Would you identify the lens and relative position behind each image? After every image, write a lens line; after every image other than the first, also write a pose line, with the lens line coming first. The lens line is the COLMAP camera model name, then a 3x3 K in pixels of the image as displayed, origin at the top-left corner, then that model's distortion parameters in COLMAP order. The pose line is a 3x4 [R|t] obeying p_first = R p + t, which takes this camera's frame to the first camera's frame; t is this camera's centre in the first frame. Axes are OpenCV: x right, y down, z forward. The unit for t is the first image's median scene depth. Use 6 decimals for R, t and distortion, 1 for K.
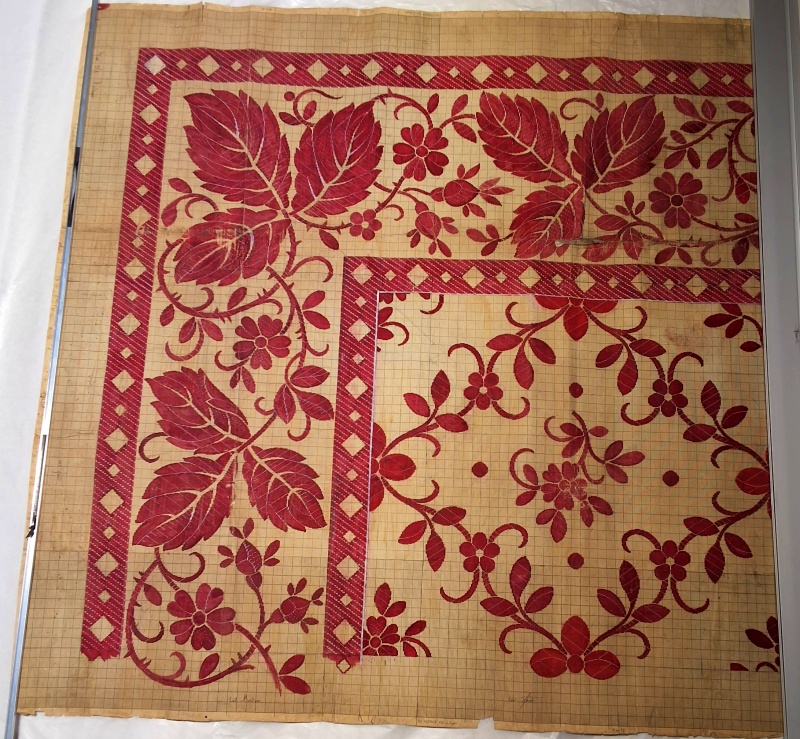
lens RADIAL K [[801.7, 0, 428.6], [0, 801.7, 370.4], [0, 0, 1]] dist [0.004162, -0.026868]
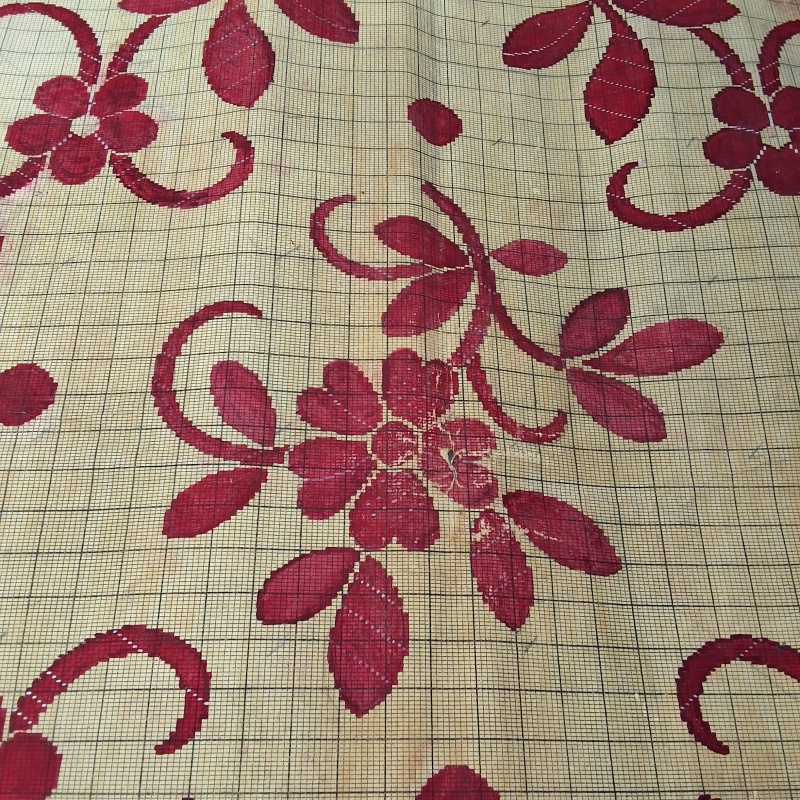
lens RADIAL K [[809.9, 0, 400.0], [0, 809.9, 400.0], [0, 0, 1]] dist [0.114300, -0.227072]
pose [[0.998644, -0.033089, 0.040200, 0.162494], [0.041219, 0.974146, -0.222127, 0.182256], [-0.031810, 0.223483, 0.974189, 0.776067]]
